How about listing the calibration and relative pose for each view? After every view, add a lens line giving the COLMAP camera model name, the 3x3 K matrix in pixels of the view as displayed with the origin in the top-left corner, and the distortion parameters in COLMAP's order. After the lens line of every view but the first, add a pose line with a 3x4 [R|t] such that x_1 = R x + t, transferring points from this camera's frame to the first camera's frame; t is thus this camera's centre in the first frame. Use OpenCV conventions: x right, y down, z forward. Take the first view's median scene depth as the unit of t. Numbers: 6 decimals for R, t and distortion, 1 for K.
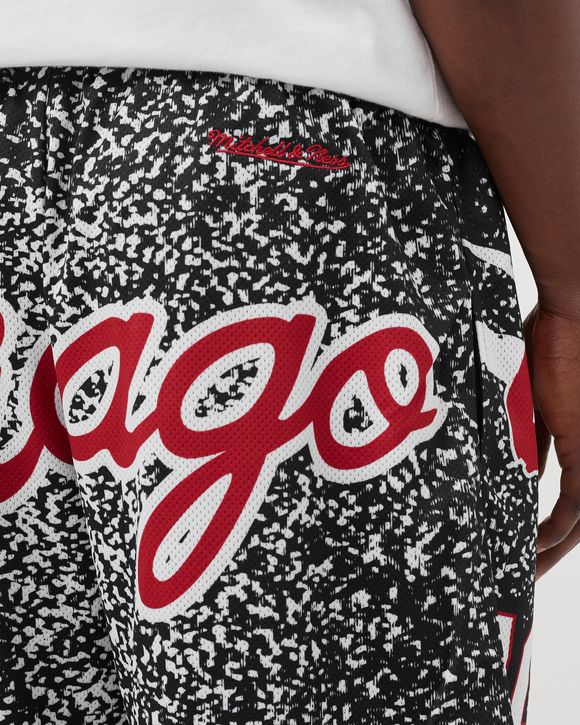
lens RADIAL K [[2865.9, 0, 290.5], [0, 2865.9, 359.4], [0, 0, 1]] dist [-0.596541, 0.000000]
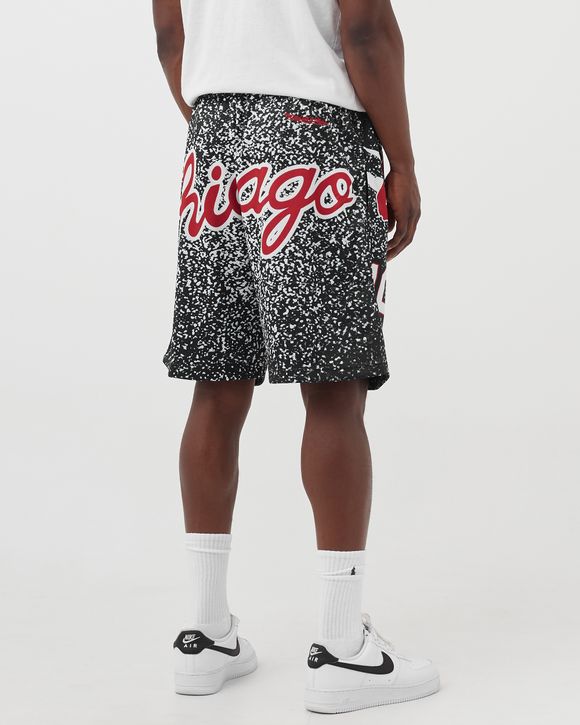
lens RADIAL K [[2865.9, 0, 295.3], [0, 2865.9, 365.0], [0, 0, 1]] dist [-0.596541, 0.000000]
pose [[0.999537, 0.015751, -0.026041, 0.074375], [-0.015039, 0.999514, 0.027302, 0.122609], [0.026458, -0.026897, 0.999288, -2.326978]]
